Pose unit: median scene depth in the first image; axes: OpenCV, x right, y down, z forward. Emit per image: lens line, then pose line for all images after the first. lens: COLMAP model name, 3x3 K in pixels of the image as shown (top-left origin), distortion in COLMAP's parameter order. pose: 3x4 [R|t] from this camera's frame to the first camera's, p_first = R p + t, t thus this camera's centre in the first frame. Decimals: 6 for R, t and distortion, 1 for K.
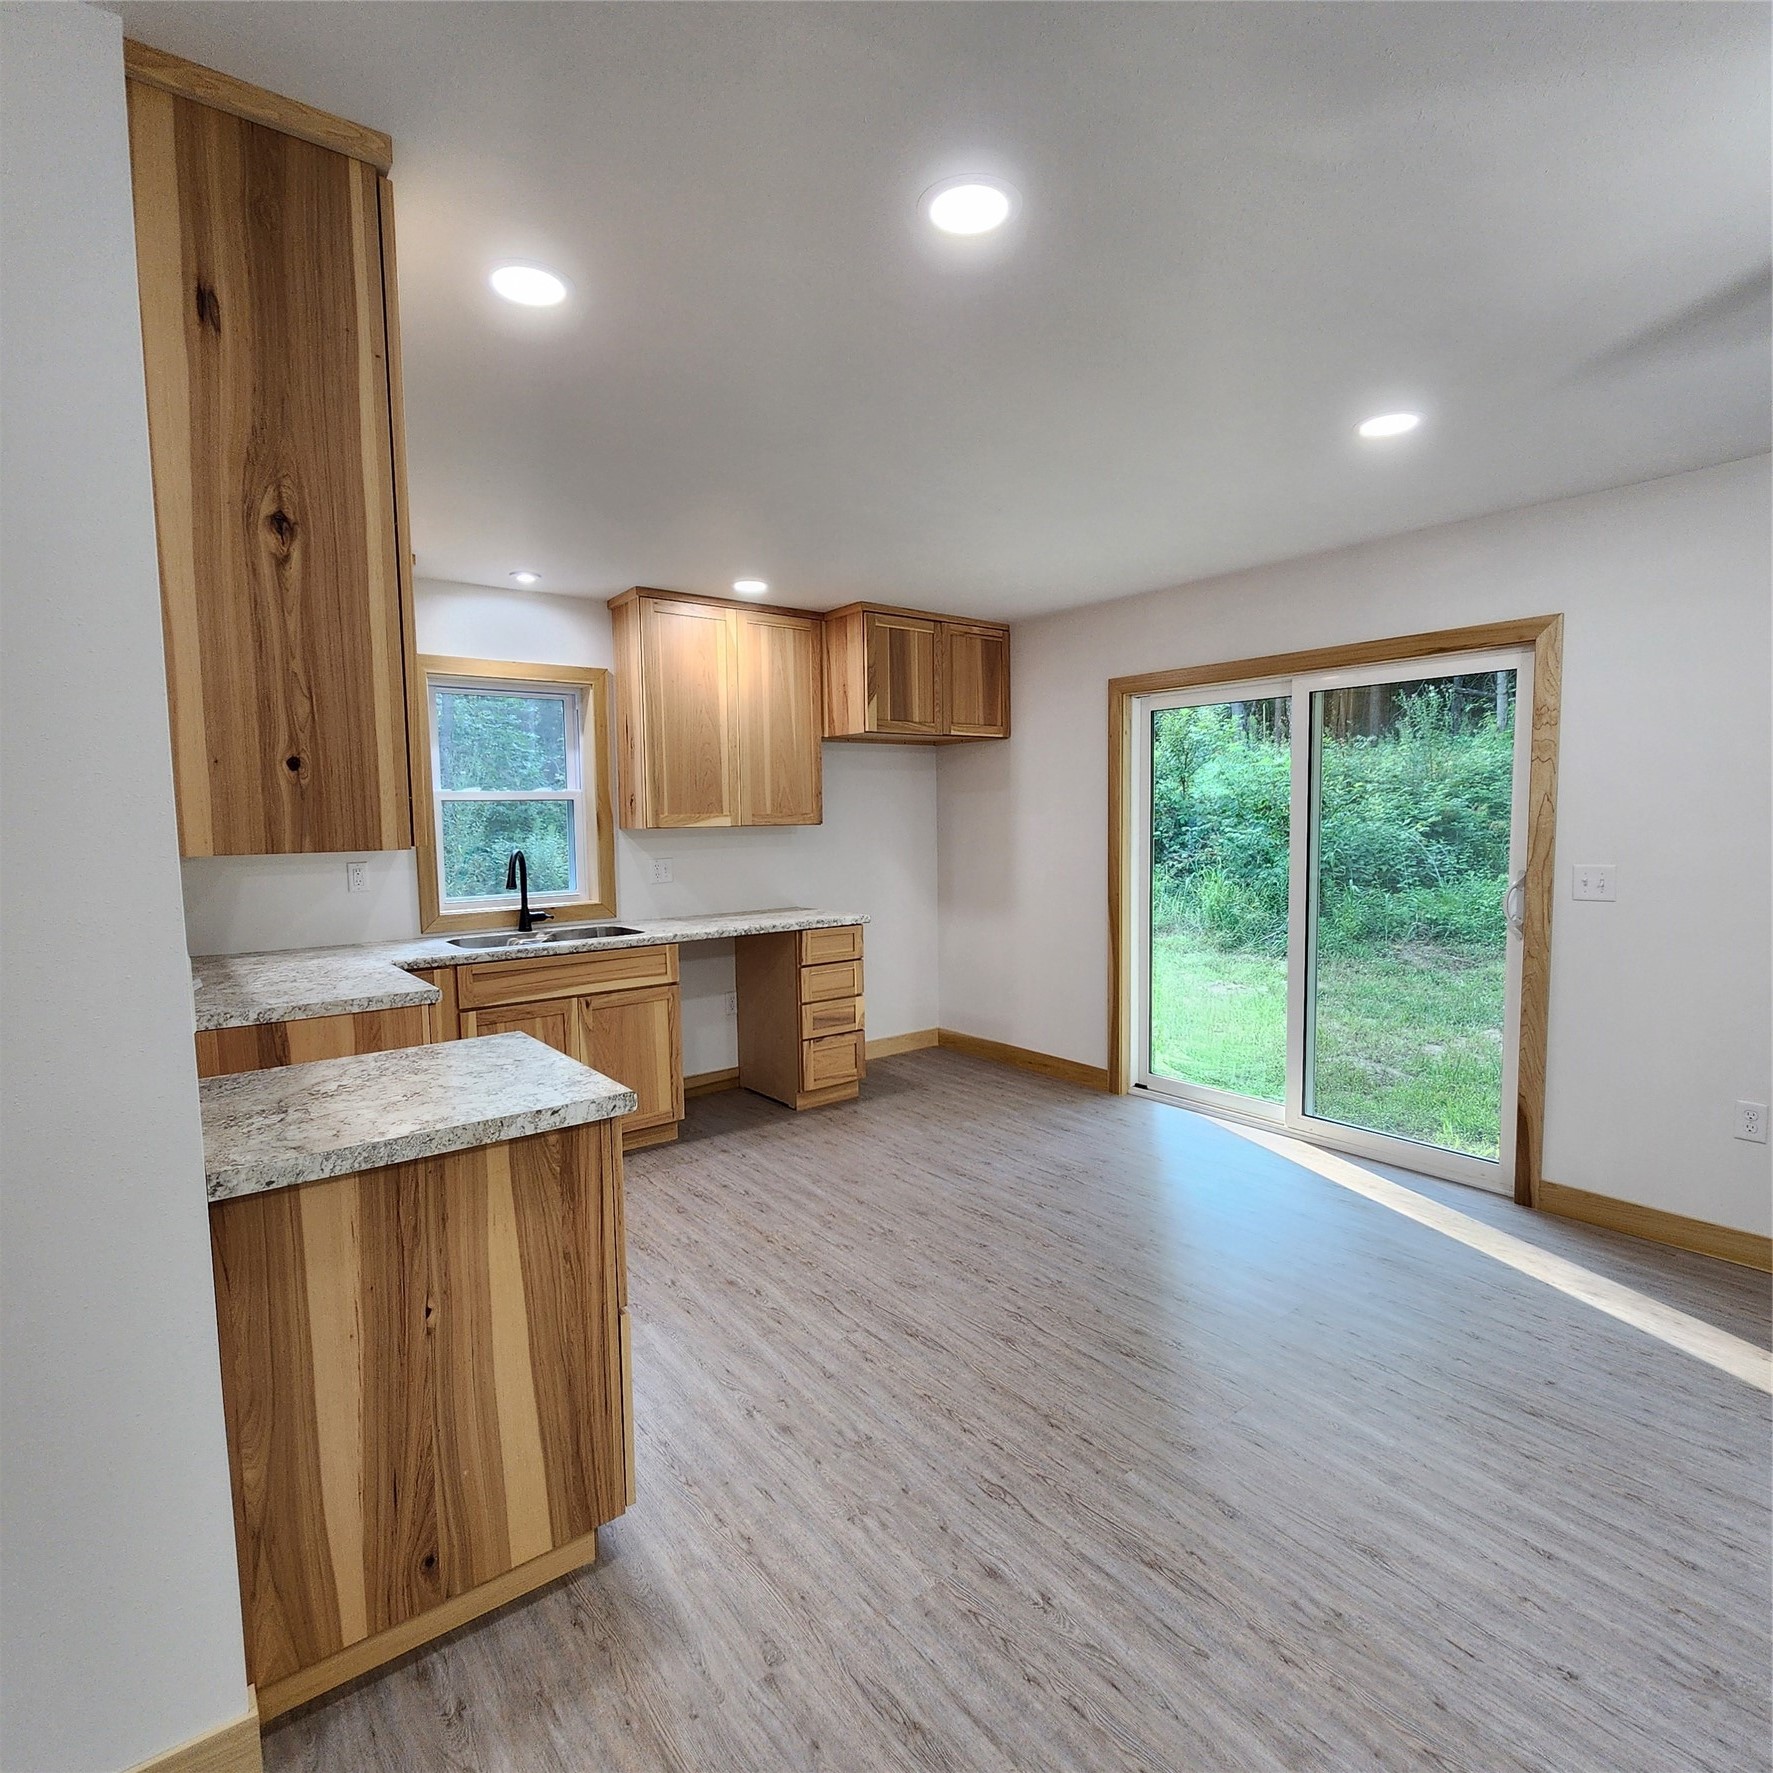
lens RADIAL K [[966.7, 0, 886.5], [0, 966.7, 886.5], [0, 0, 1]] dist [0.003326, -0.001480]
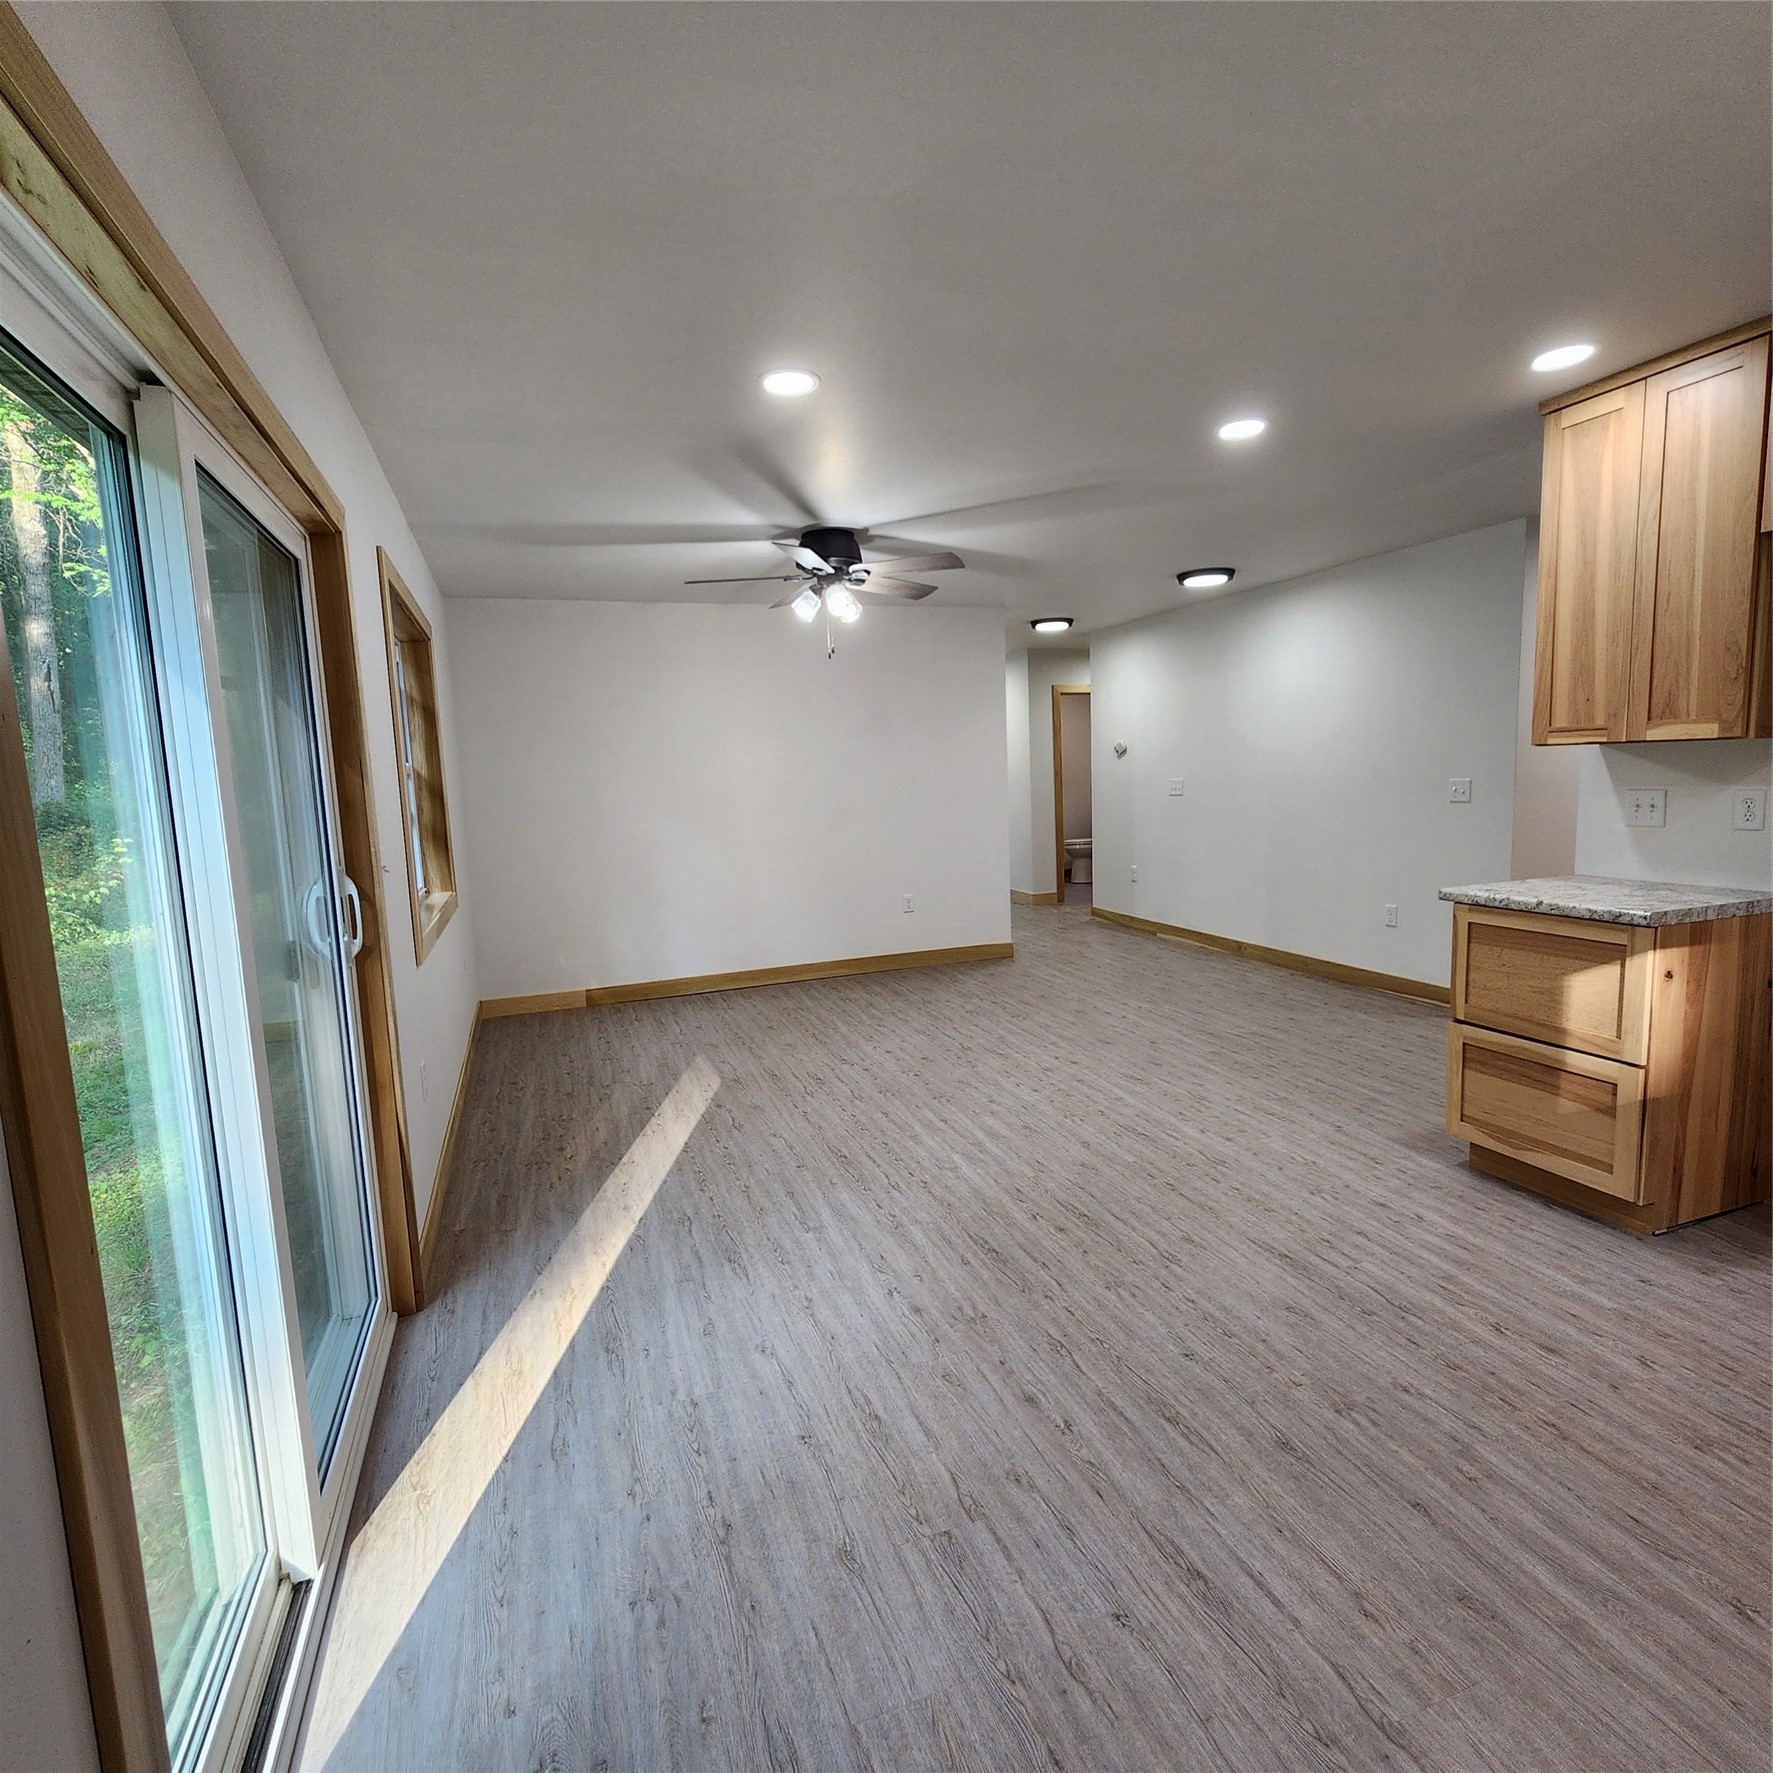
lens RADIAL K [[966.7, 0, 886.5], [0, 966.7, 886.5], [0, 0, 1]] dist [0.003326, -0.001480]
pose [[-0.949761, 0.008535, 0.312861, 0.104538], [0.070731, 0.979620, 0.187995, -0.139478], [-0.304880, 0.200679, -0.931008, 2.025786]]
